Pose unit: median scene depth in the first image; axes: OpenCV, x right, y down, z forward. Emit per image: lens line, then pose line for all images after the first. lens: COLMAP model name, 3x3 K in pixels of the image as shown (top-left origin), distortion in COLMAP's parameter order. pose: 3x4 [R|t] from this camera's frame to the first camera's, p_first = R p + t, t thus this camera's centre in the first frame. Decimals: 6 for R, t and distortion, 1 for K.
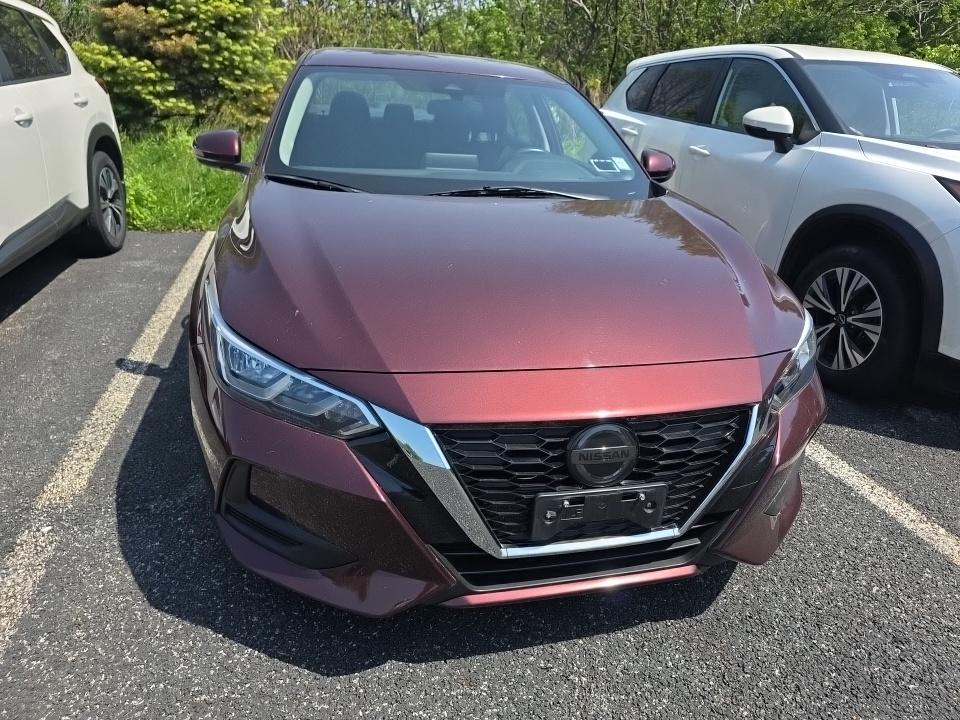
lens RADIAL K [[648.1, 0, 483.4], [0, 648.1, 367.3], [0, 0, 1]] dist [0.059626, -0.052883]
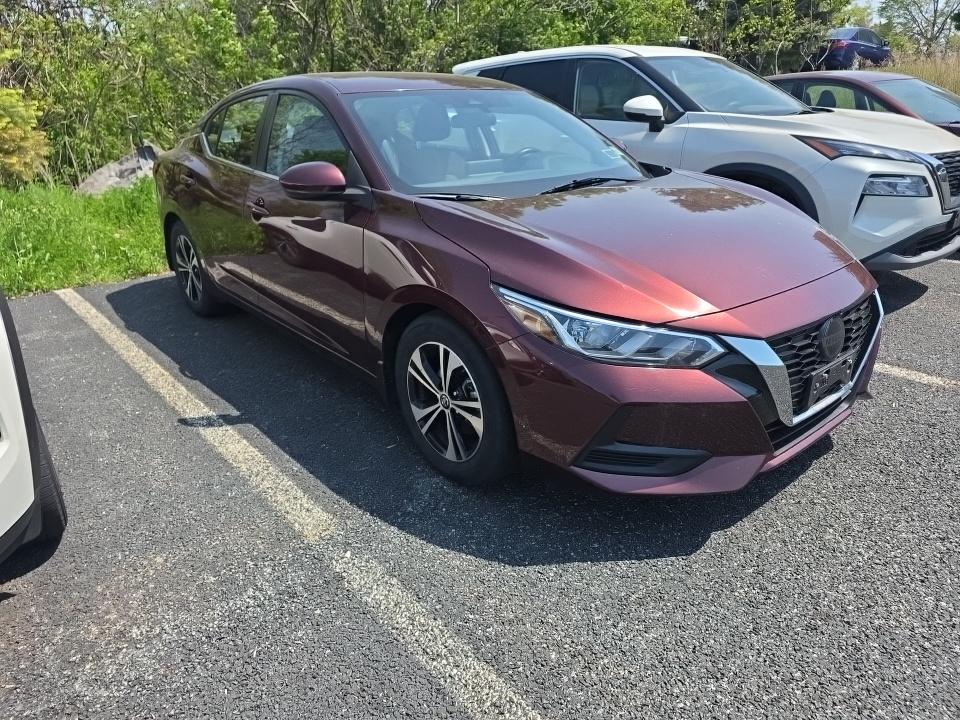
lens RADIAL K [[644.7, 0, 480.1], [0, 644.7, 383.7], [0, 0, 1]] dist [0.056996, -0.056082]
pose [[0.896344, -0.244020, 0.370163, -0.504494], [0.236262, 0.969381, 0.066932, -0.023314], [-0.375162, 0.027461, 0.926552, -0.027038]]
